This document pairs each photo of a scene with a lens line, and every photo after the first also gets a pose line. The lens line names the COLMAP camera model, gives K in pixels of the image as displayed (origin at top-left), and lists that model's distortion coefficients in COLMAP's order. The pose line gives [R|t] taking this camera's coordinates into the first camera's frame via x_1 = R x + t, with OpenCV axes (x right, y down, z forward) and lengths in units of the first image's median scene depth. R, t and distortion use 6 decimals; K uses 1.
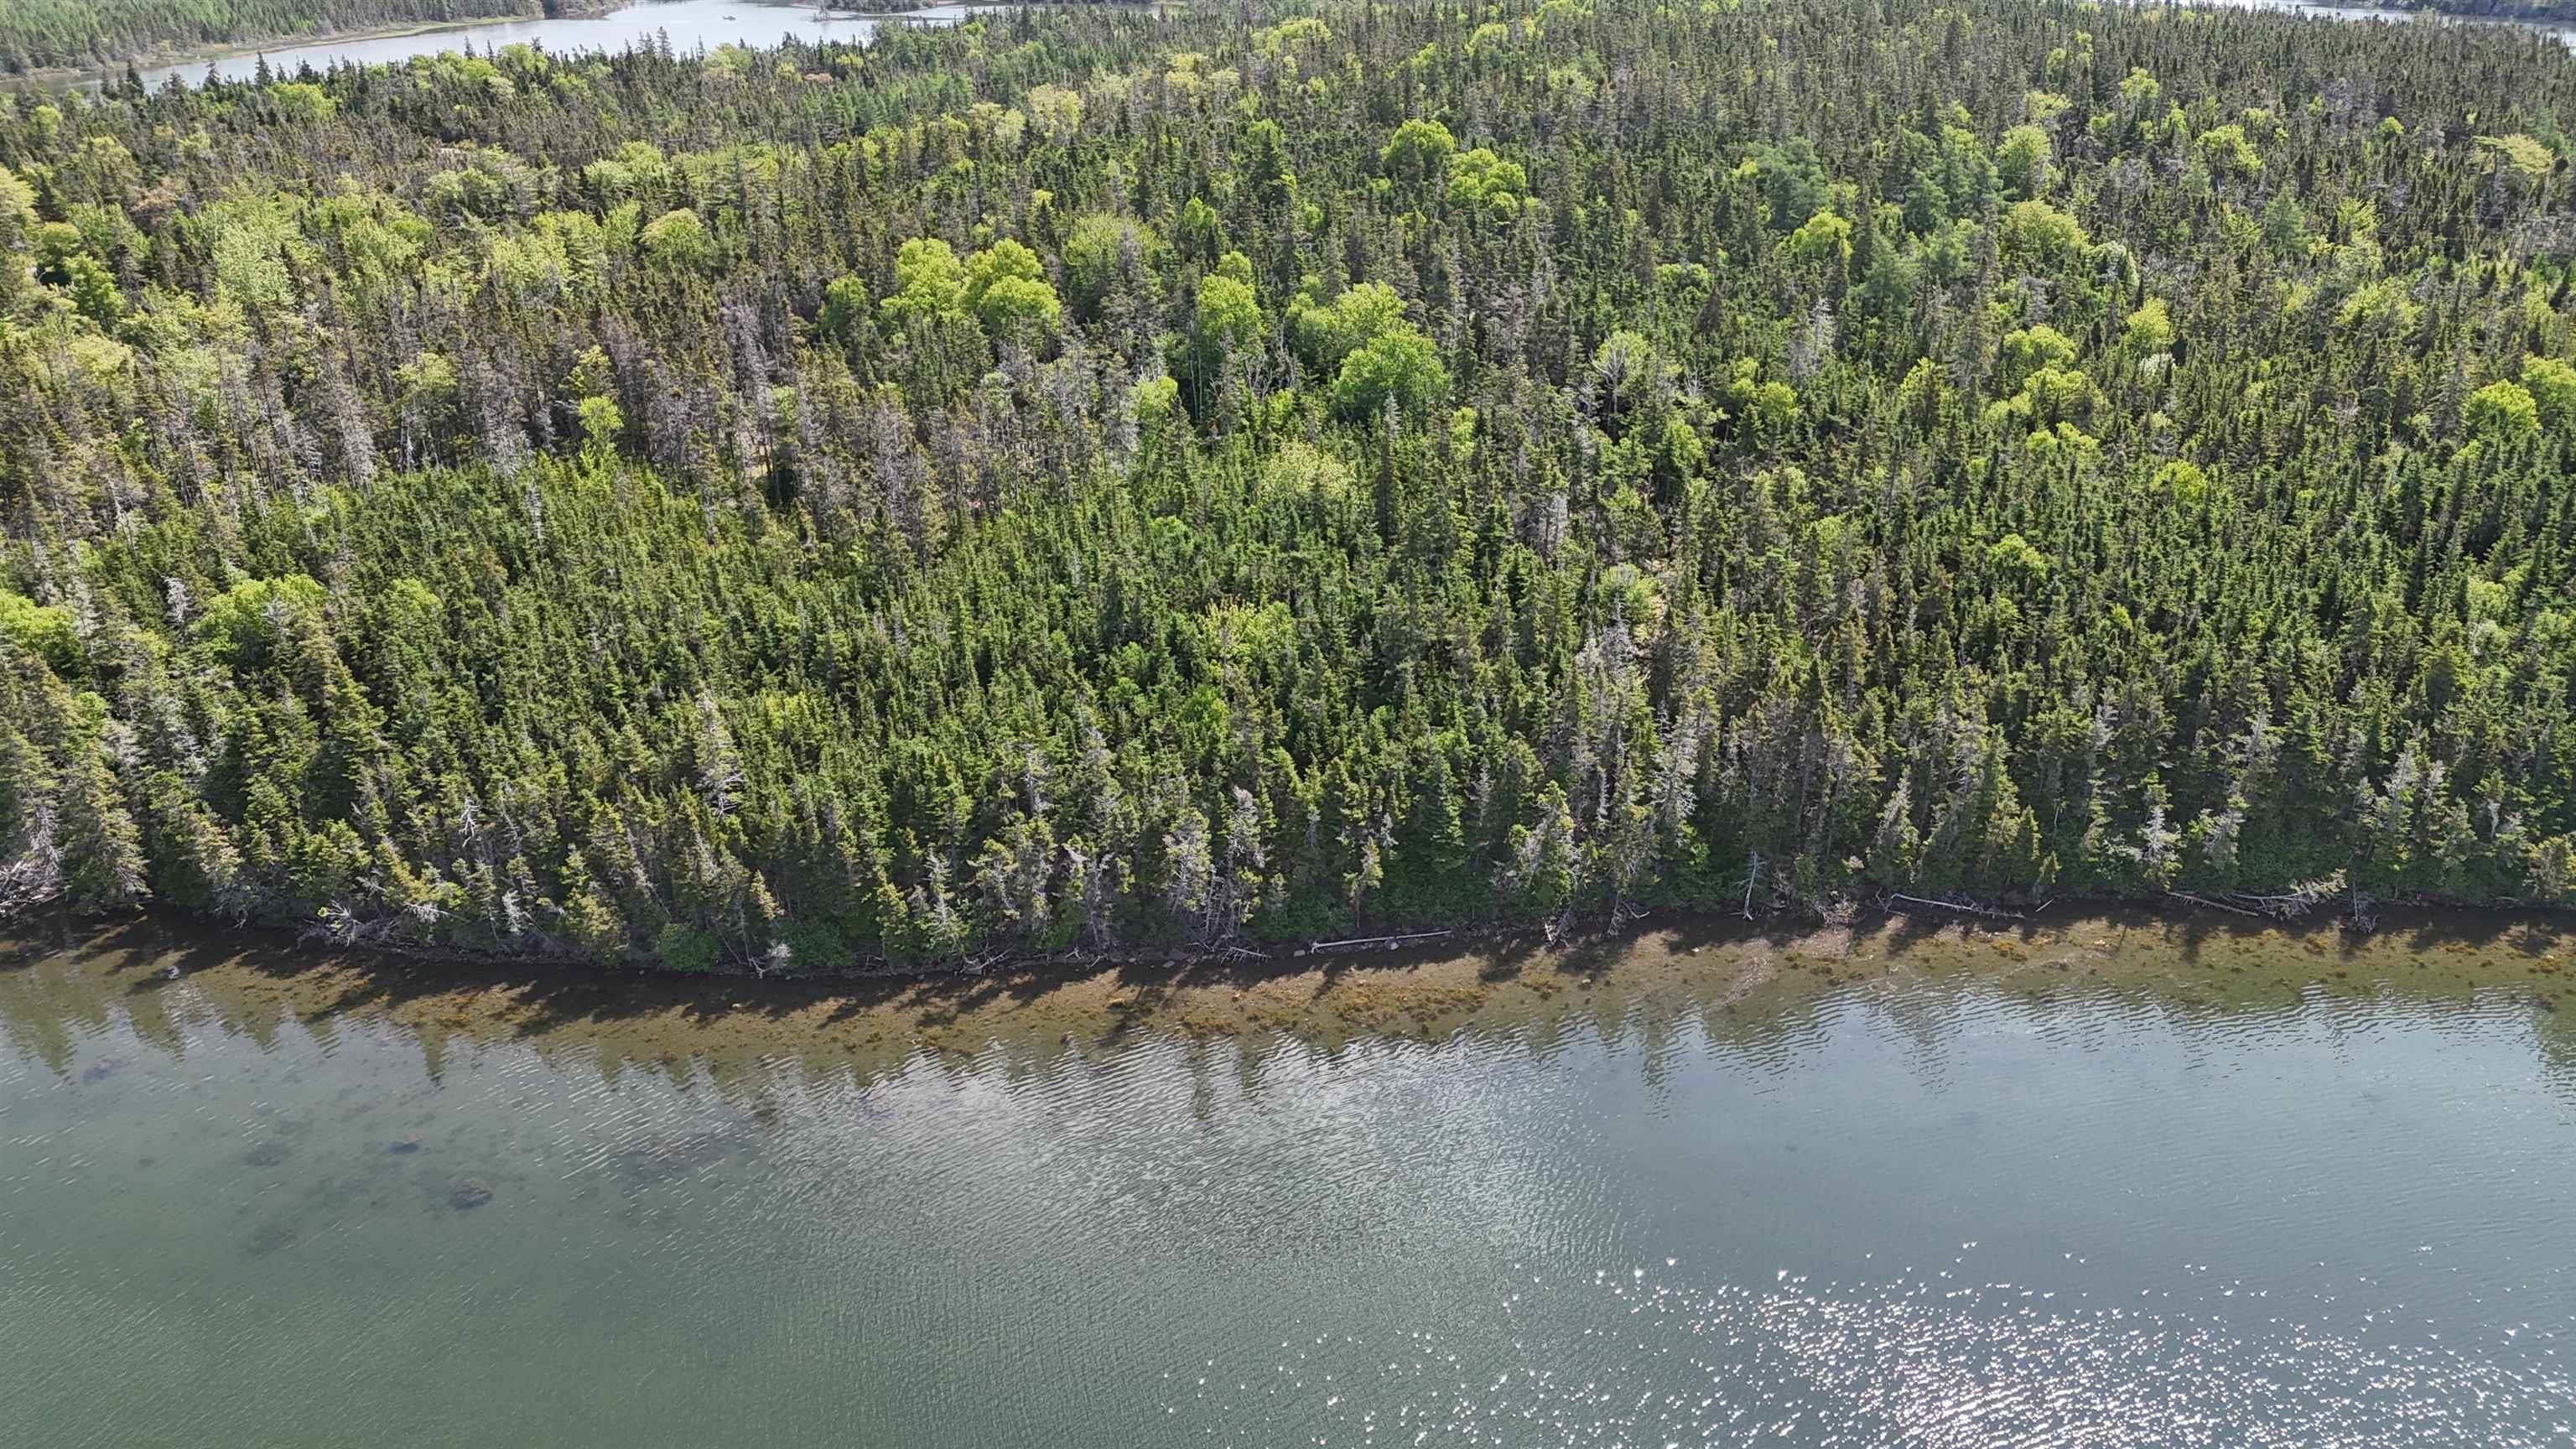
lens RADIAL K [[1901.5, 0, 1276.9], [0, 1901.5, 721.9], [0, 0, 1]] dist [0.080809, -0.085788]
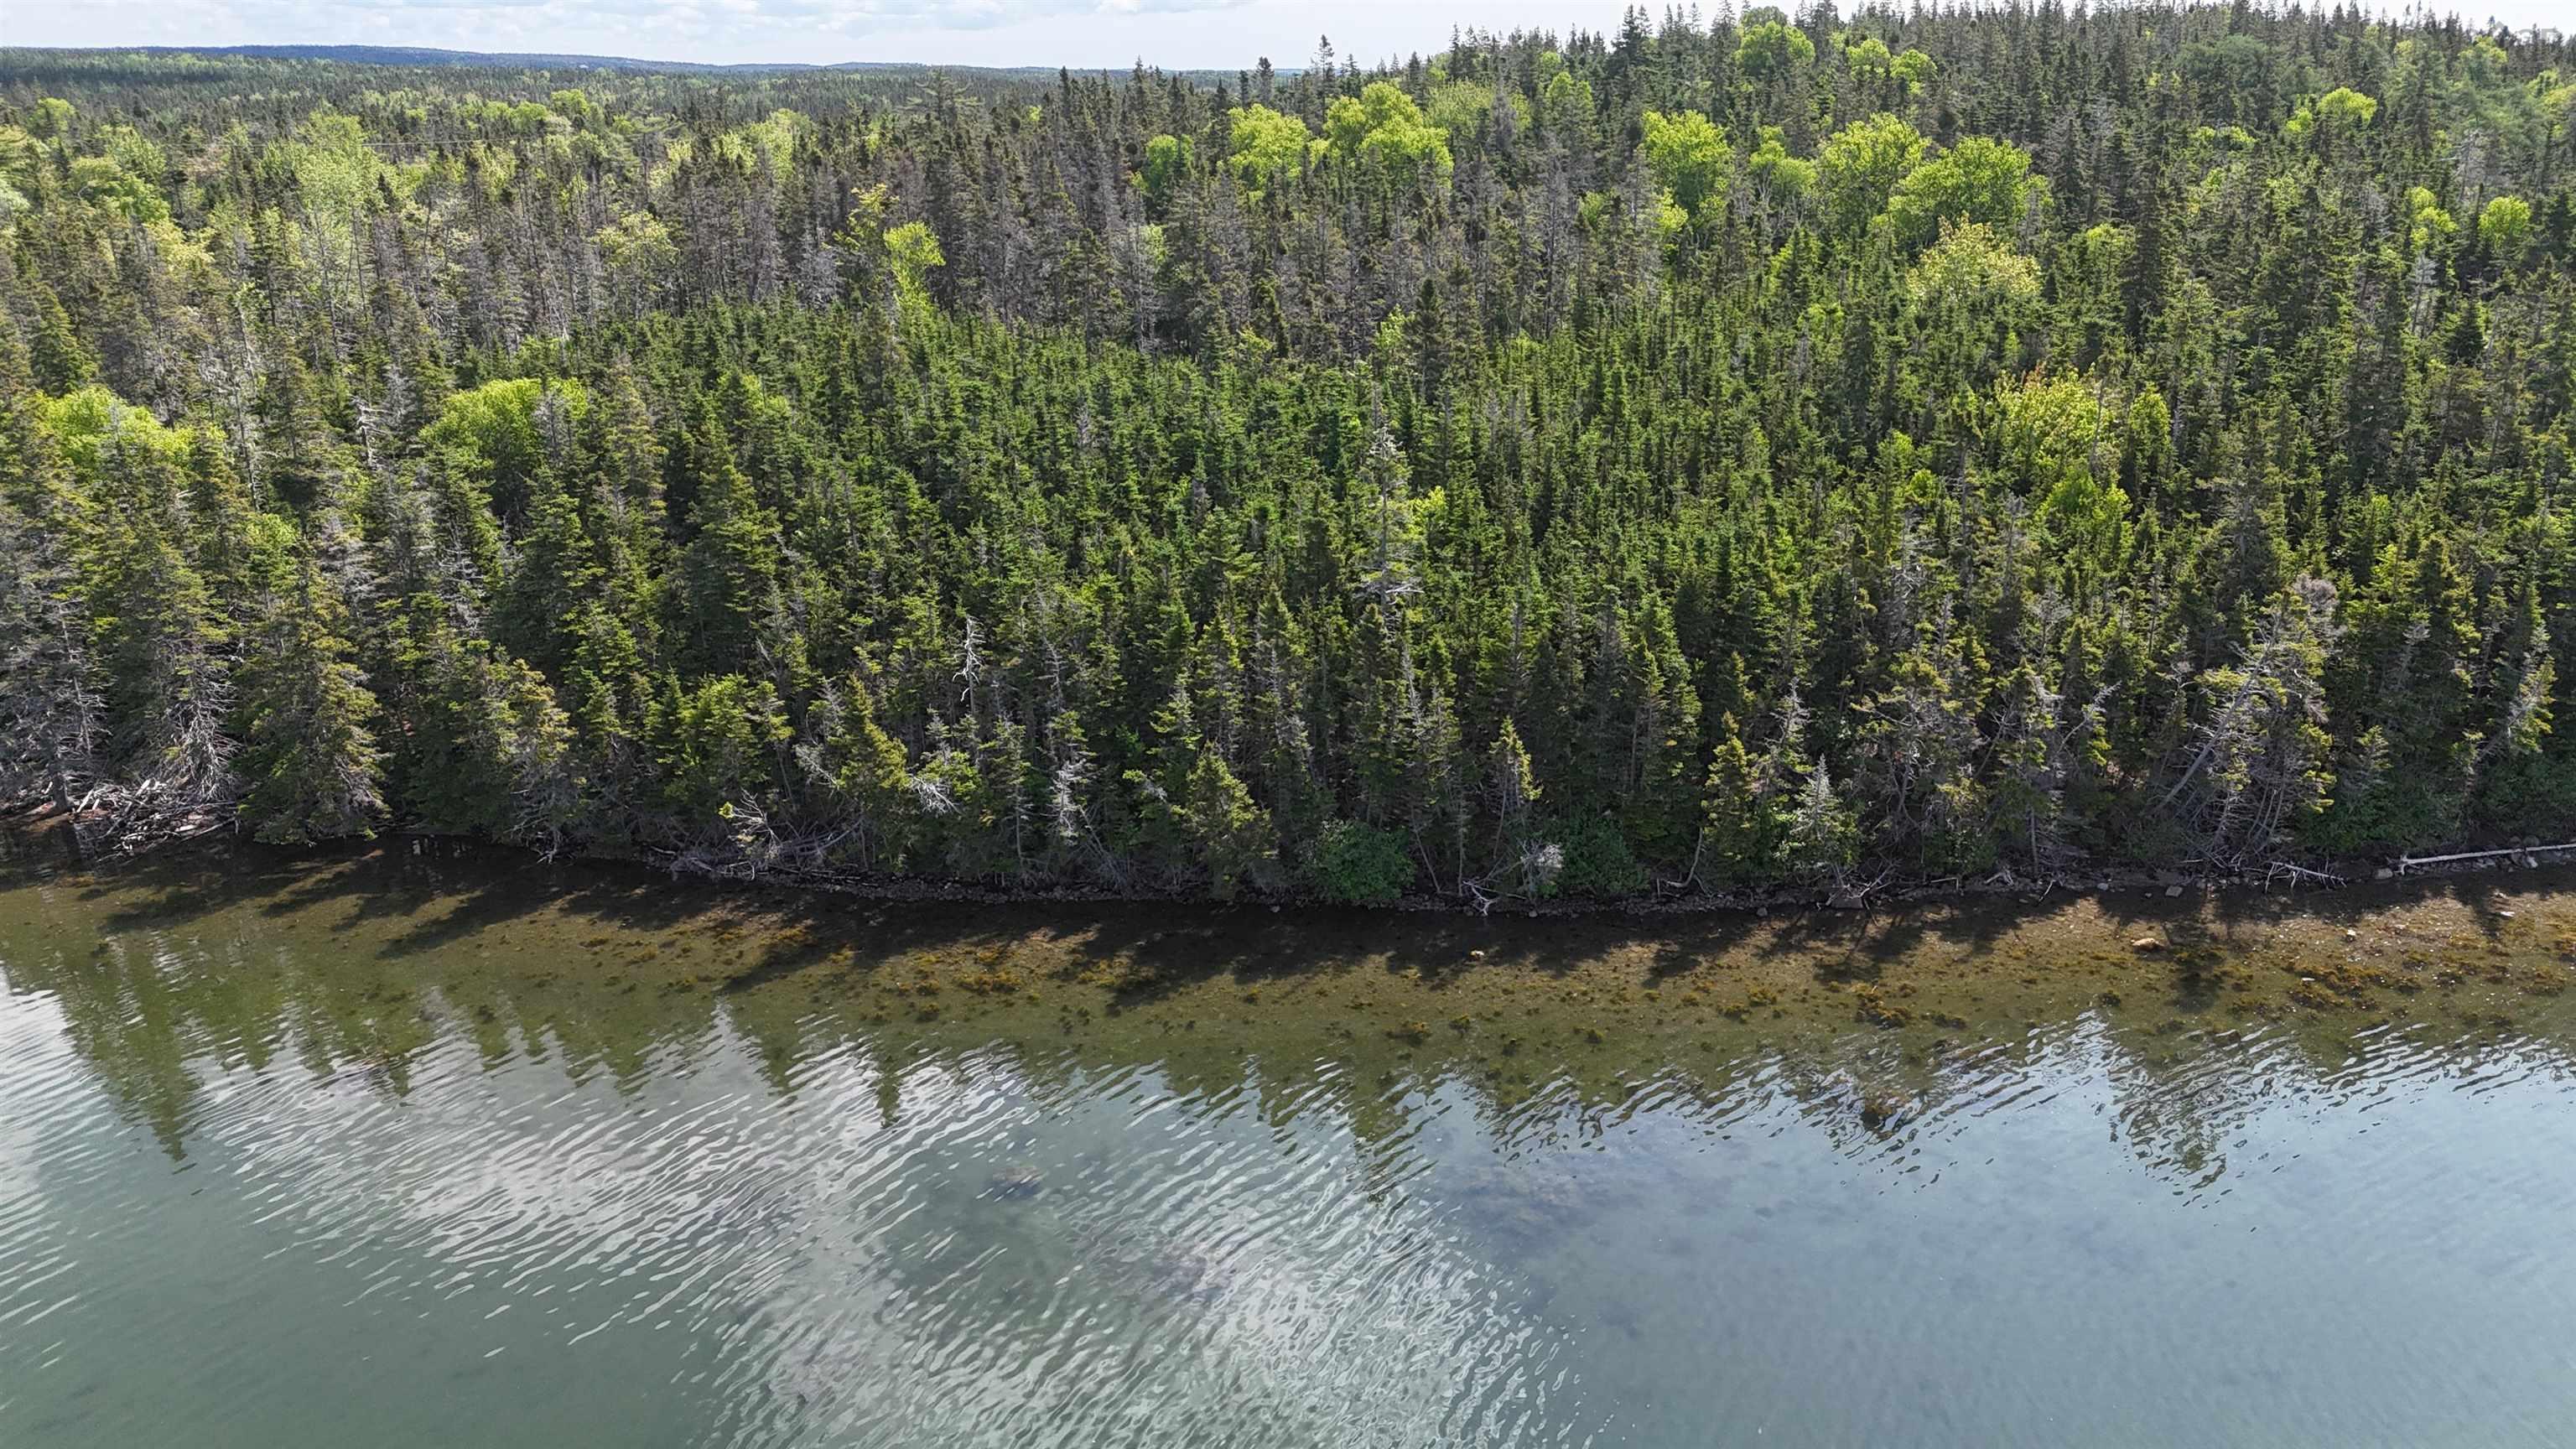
lens RADIAL K [[1901.5, 0, 1292.0], [0, 1901.5, 732.7], [0, 0, 1]] dist [0.080809, -0.085788]
pose [[0.999216, -0.008413, 0.038692, -0.336013], [0.011756, 0.996139, -0.087000, 0.122896], [-0.037810, 0.087387, 0.995457, 0.407587]]
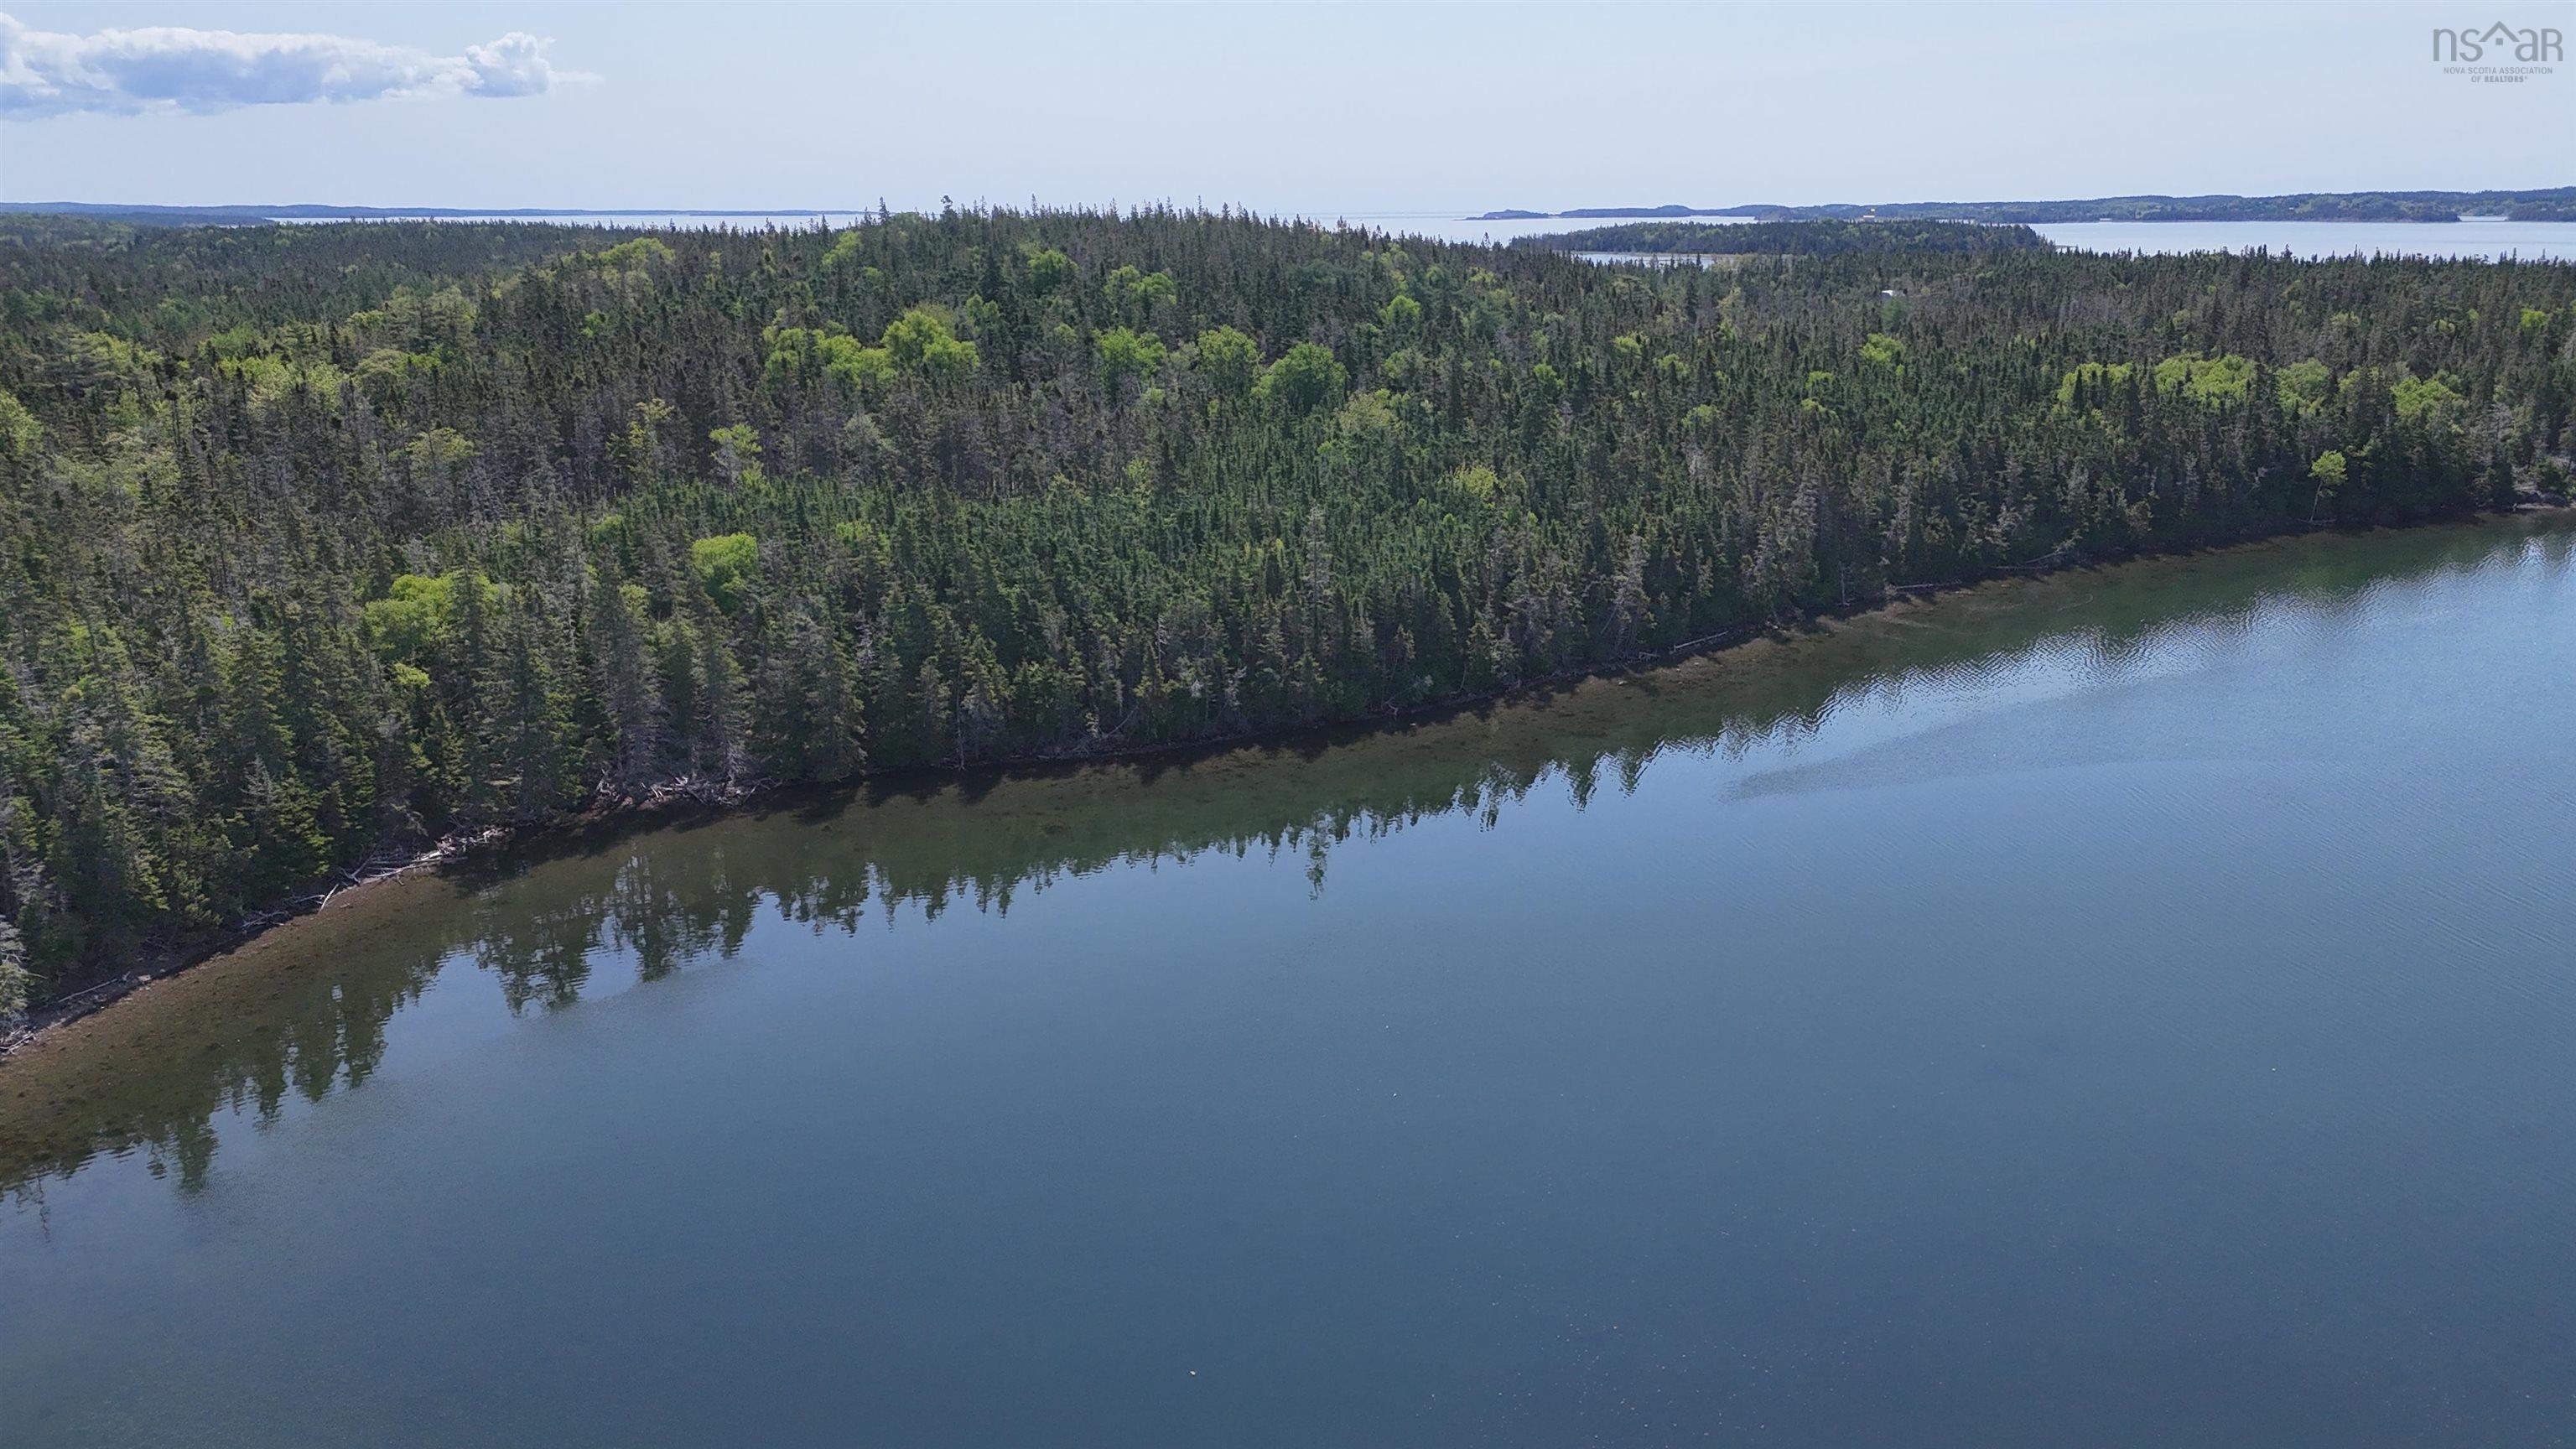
lens RADIAL K [[1901.5, 0, 1287.9], [0, 1901.5, 718.8], [0, 0, 1]] dist [0.080809, -0.085788]
pose [[0.805304, -0.138825, 0.576380, -1.020855], [0.225757, 0.970759, -0.081609, 0.214666], [-0.548197, 0.195842, 0.813097, 0.003089]]
